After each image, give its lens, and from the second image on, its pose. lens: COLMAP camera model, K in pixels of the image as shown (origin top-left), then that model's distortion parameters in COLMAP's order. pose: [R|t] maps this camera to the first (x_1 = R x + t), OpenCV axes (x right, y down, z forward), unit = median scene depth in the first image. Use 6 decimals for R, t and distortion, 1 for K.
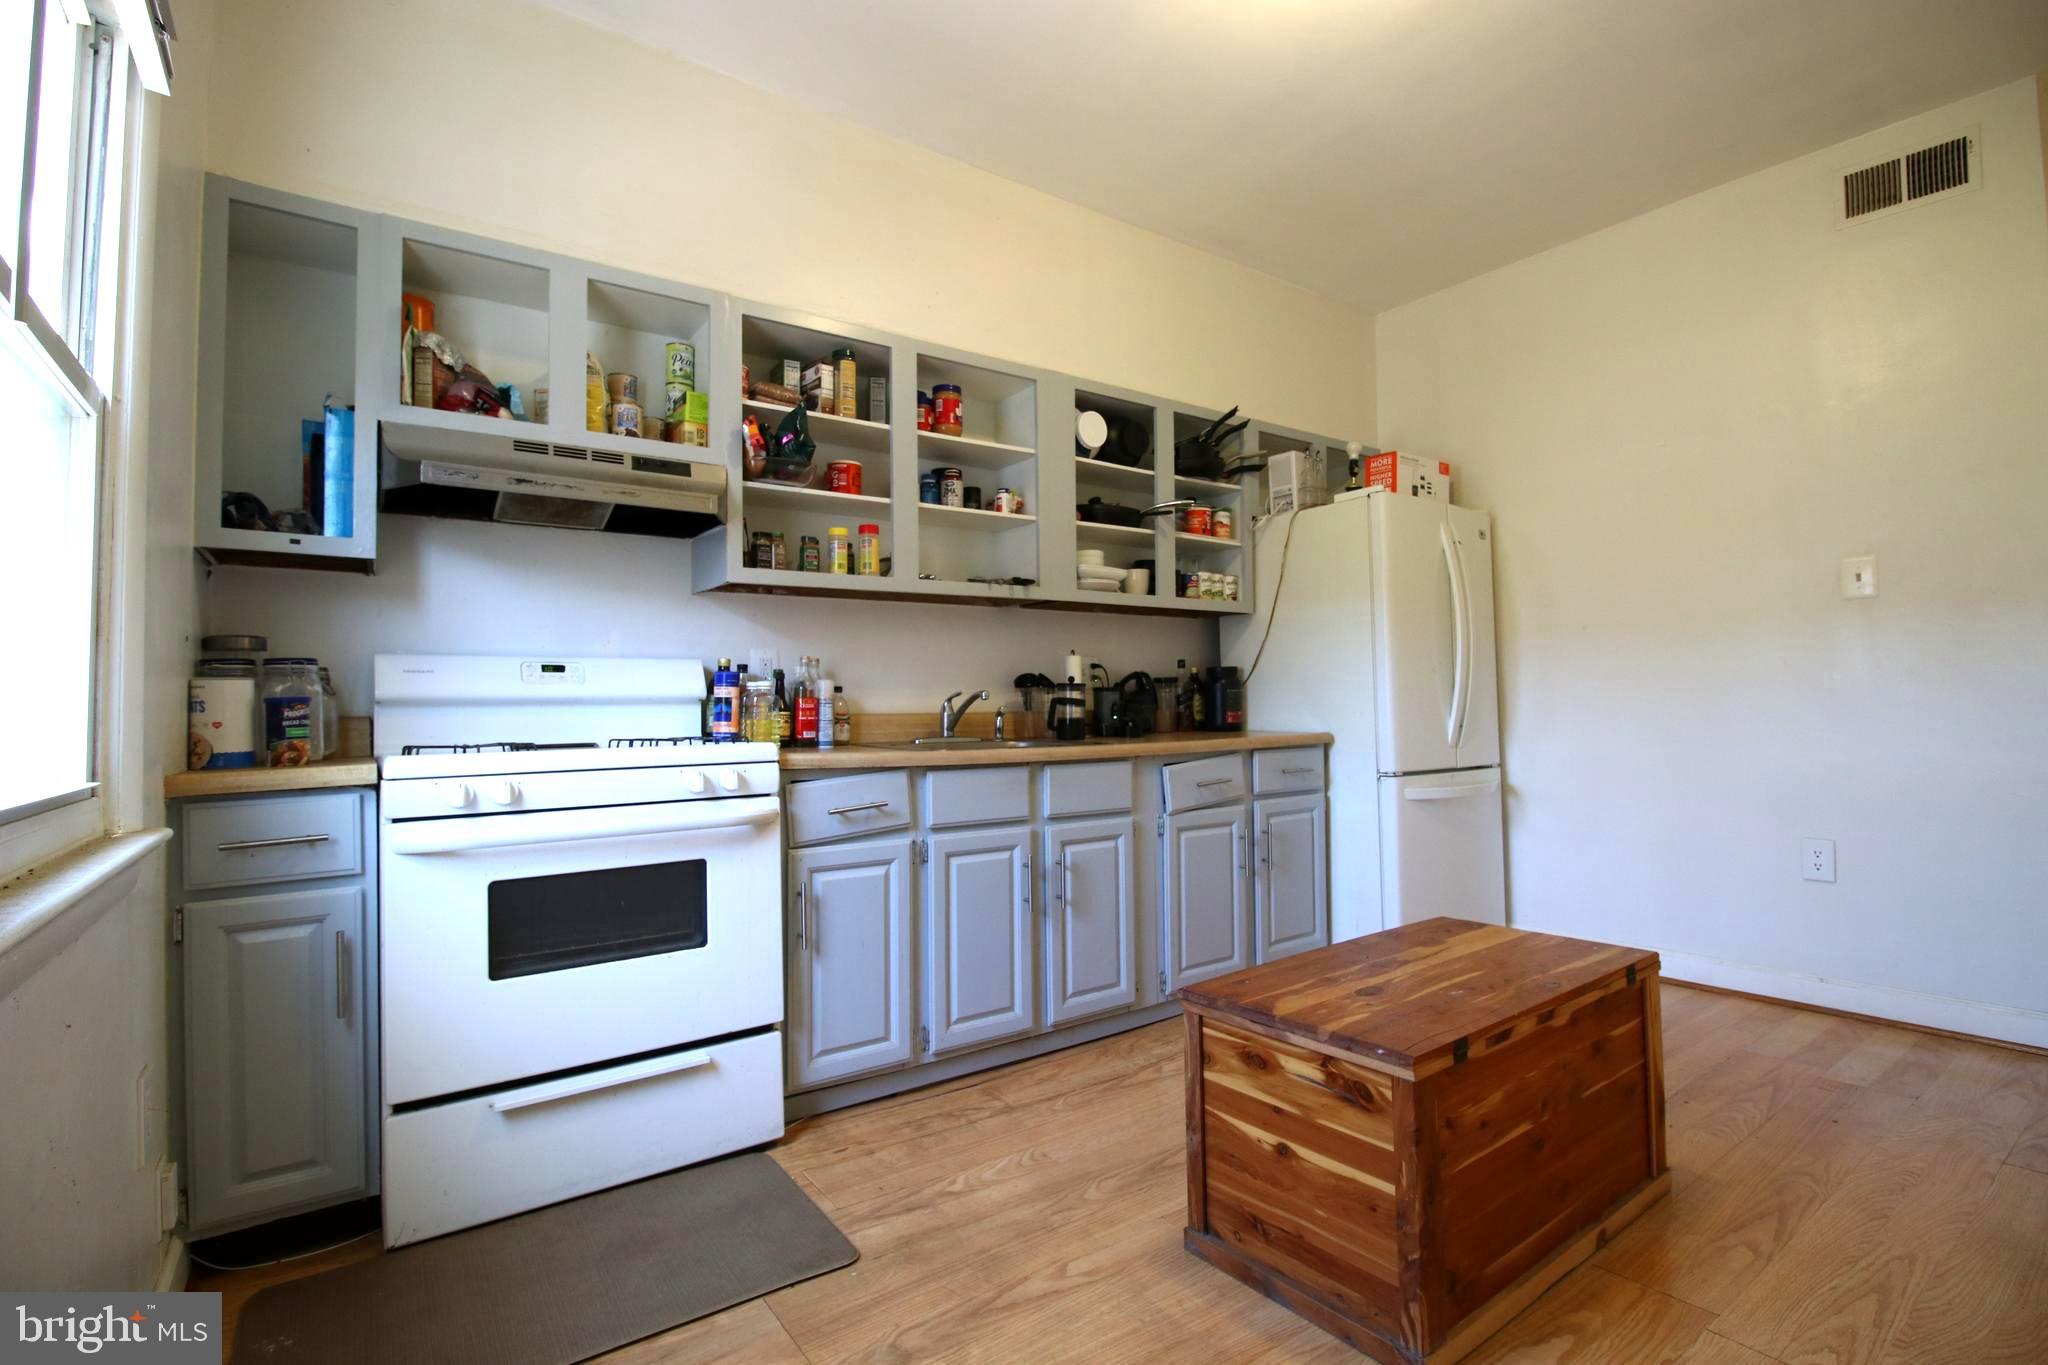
lens RADIAL K [[956.3, 0, 1028.1], [0, 956.3, 678.8], [0, 0, 1]] dist [0.000390, -0.000798]
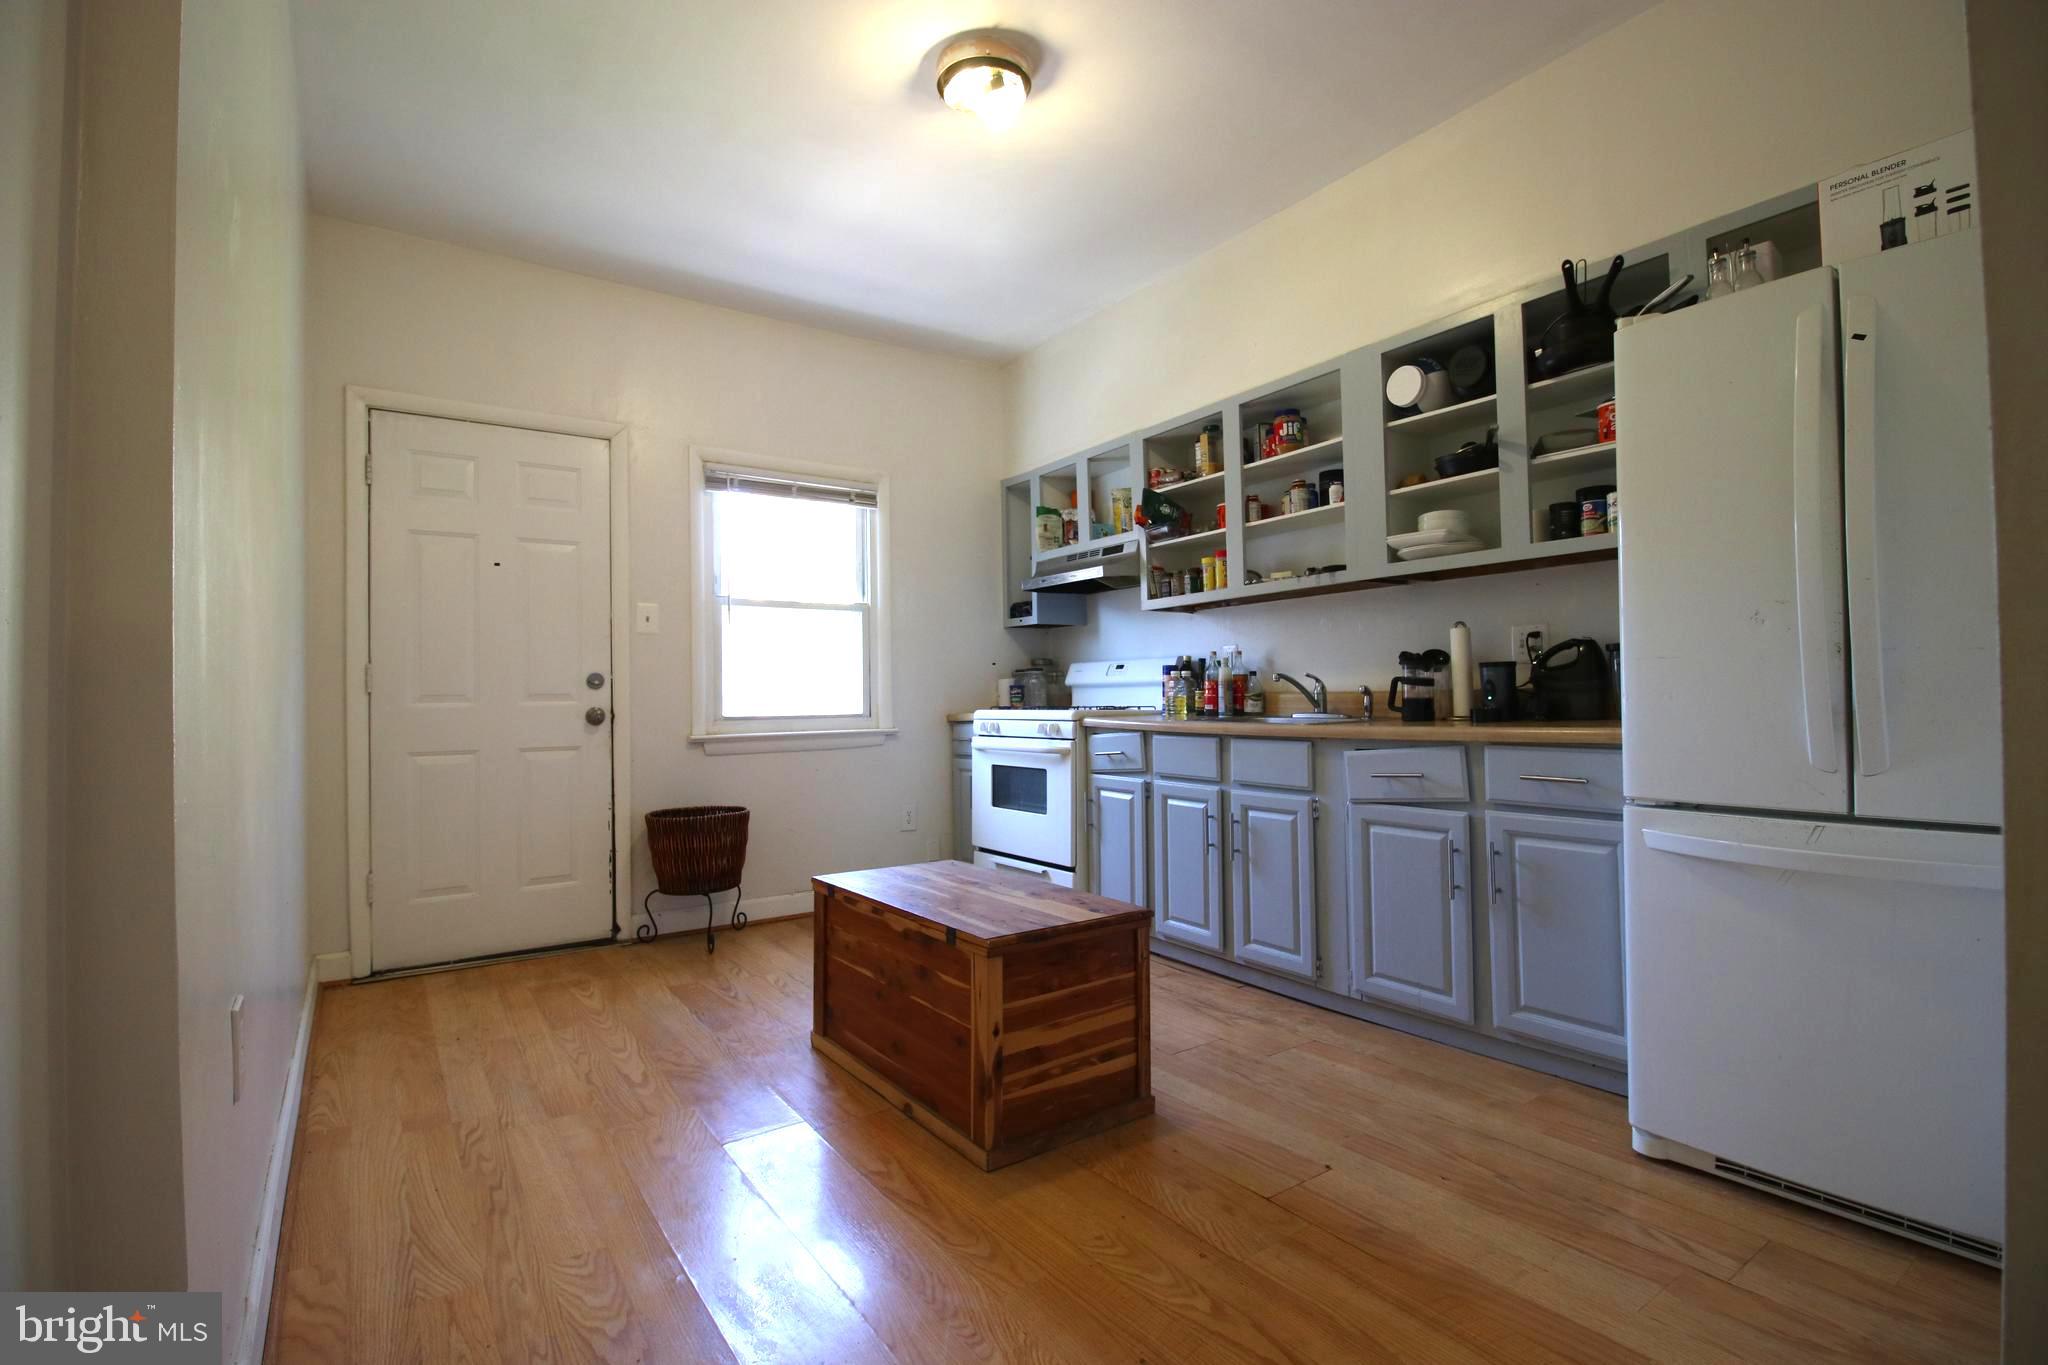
lens RADIAL K [[956.3, 0, 1027.0], [0, 956.3, 681.6], [0, 0, 1]] dist [0.000390, -0.000798]
pose [[-0.022328, 0.001412, -0.999750, 1.144899], [0.047941, 0.998850, 0.000340, 0.007326], [0.998601, -0.047921, -0.022370, 0.736900]]
